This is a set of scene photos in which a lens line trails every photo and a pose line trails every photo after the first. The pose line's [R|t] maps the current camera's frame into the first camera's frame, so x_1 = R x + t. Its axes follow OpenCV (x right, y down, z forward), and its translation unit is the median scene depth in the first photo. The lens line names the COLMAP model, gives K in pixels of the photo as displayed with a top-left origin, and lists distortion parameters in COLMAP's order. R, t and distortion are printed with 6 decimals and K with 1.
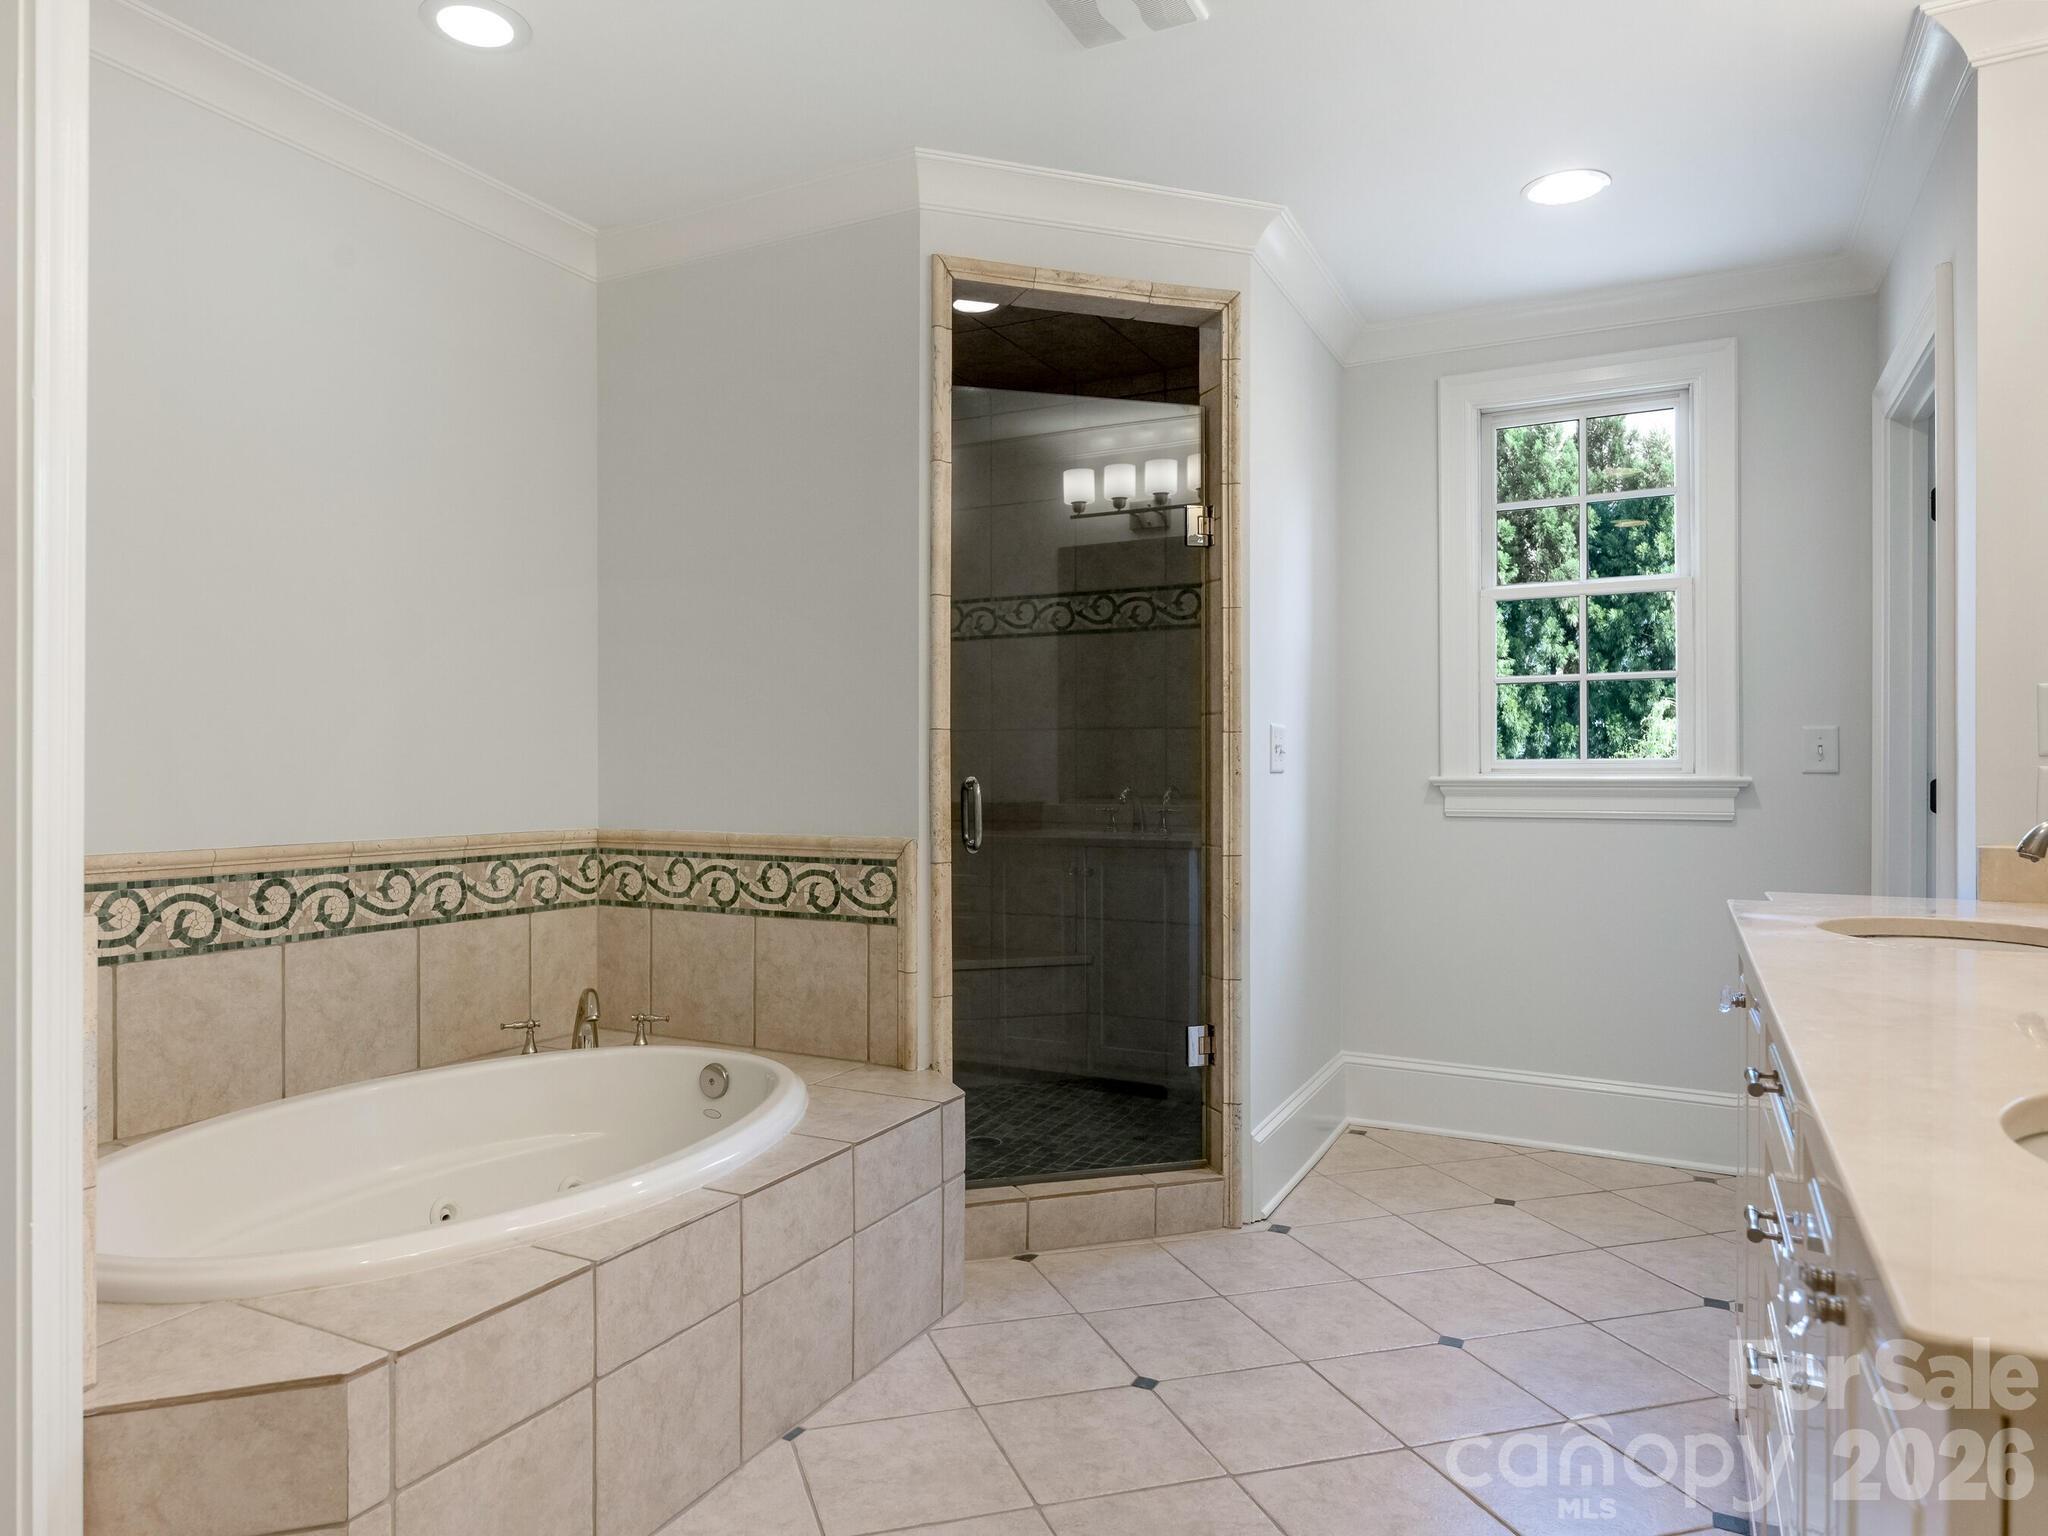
lens RADIAL K [[1270.8, 0, 1017.9], [0, 1270.8, 770.1], [0, 0, 1]] dist [0.000970, 0.001895]
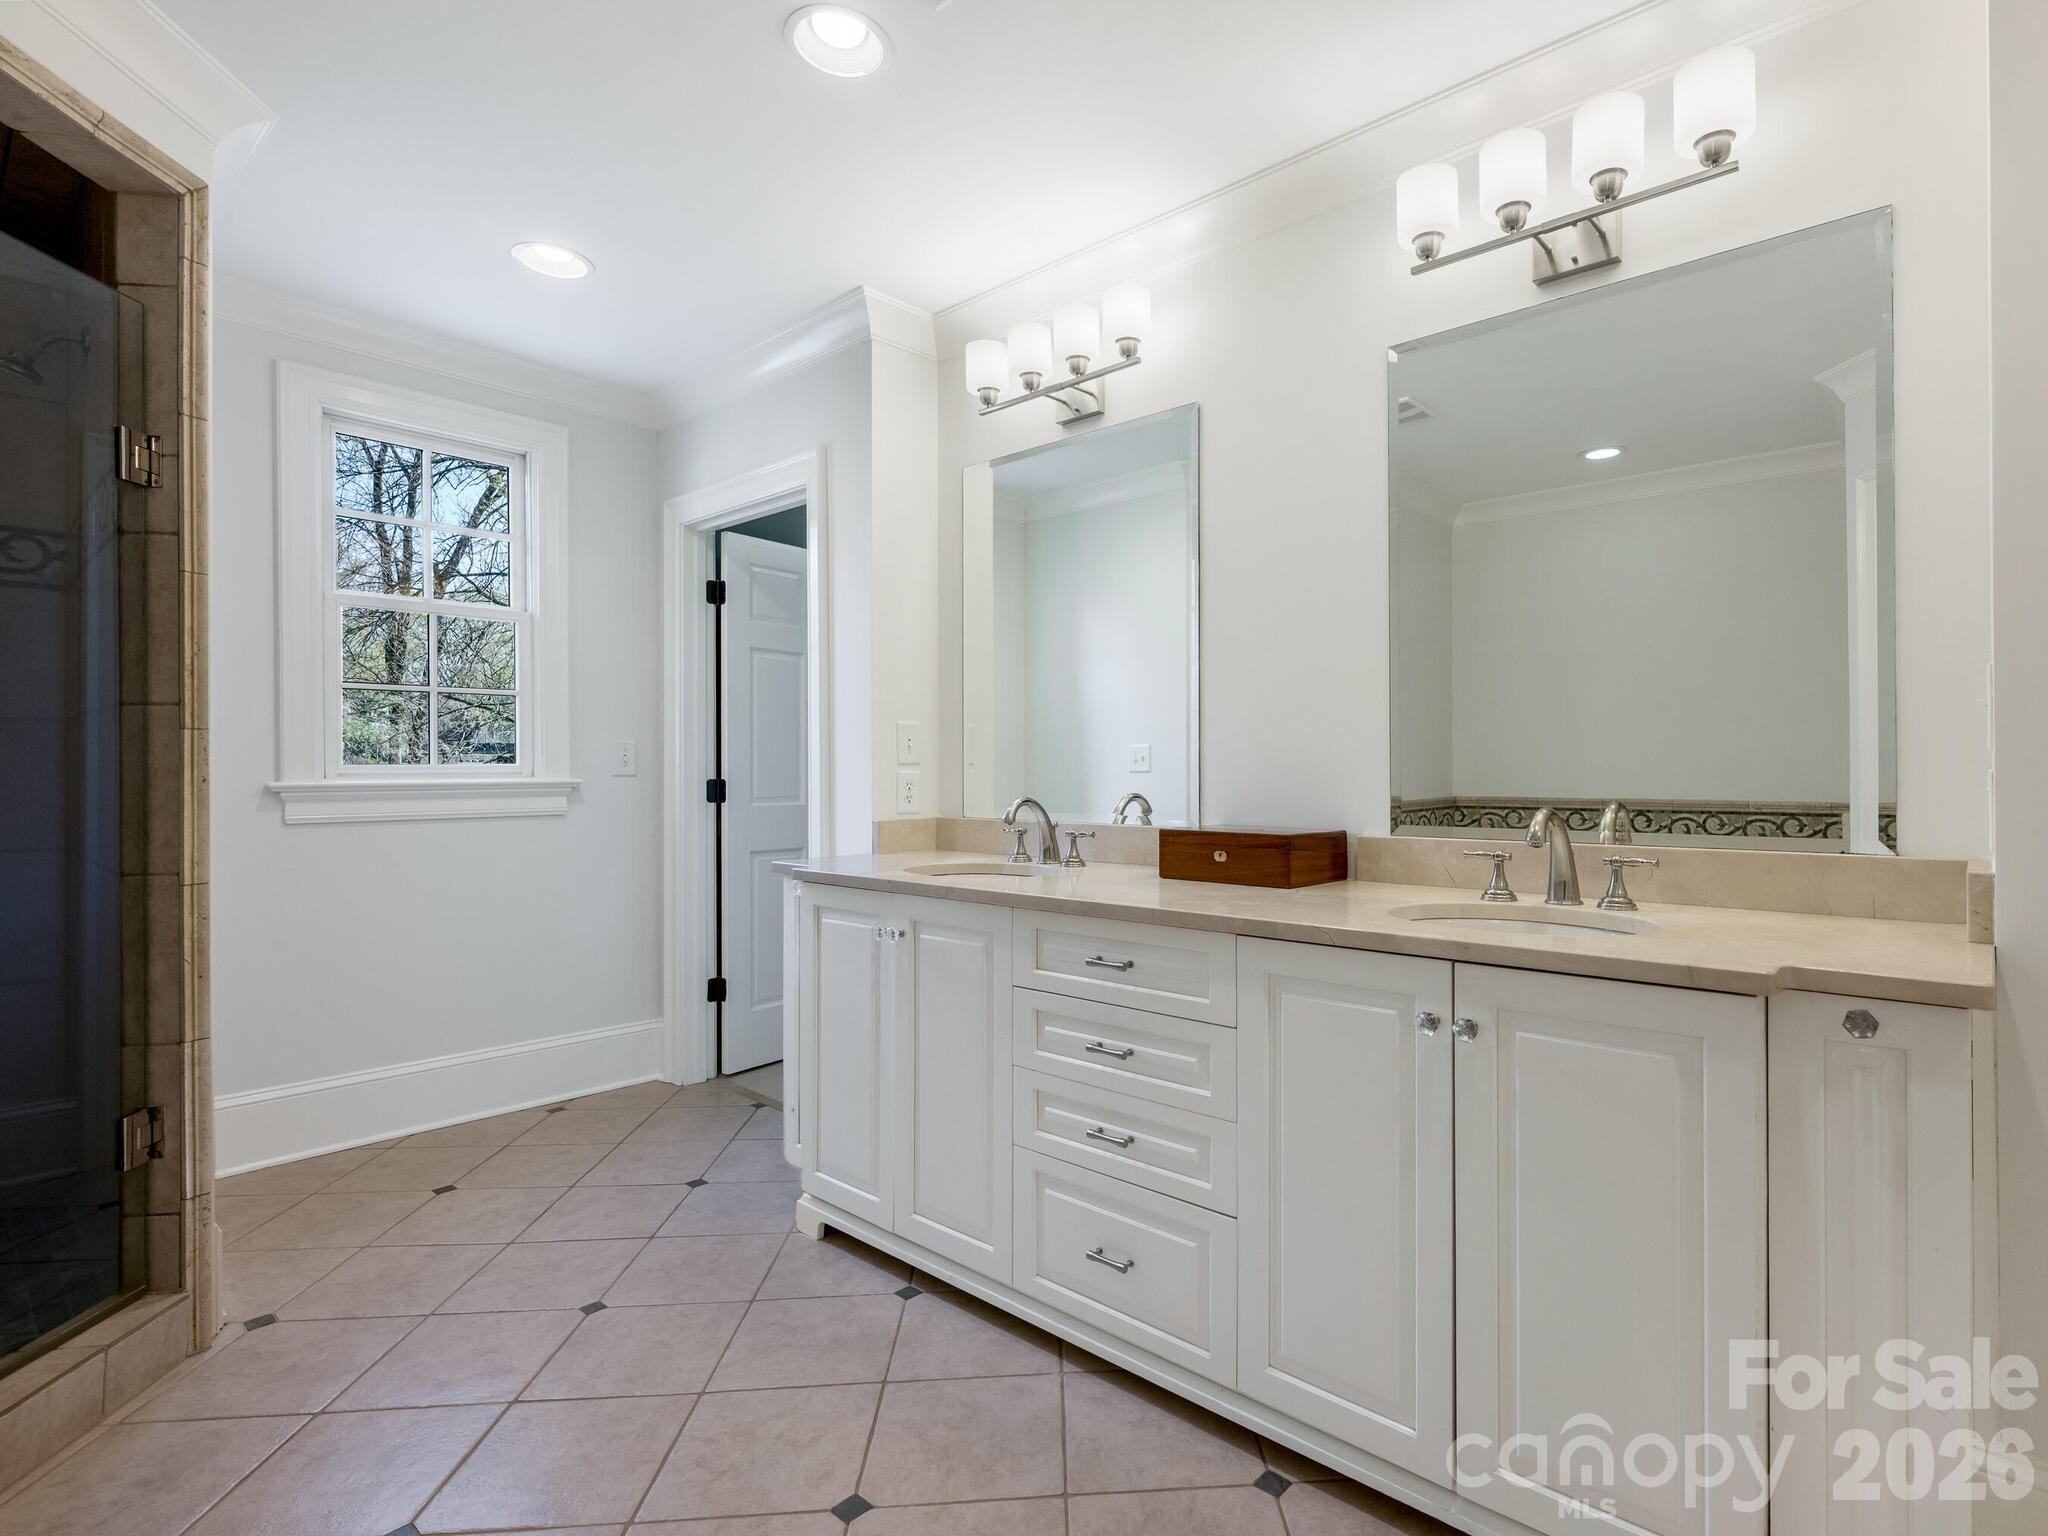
lens RADIAL K [[1032.3, 0, 1021.6], [0, 1032.3, 764.5], [0, 0, 1]] dist [-0.000331, -0.000194]
pose [[0.262016, 0.004389, 0.965053, -0.315355], [0.003729, 0.999978, -0.005561, -0.002073], [-0.965056, 0.005056, 0.261994, 0.325908]]
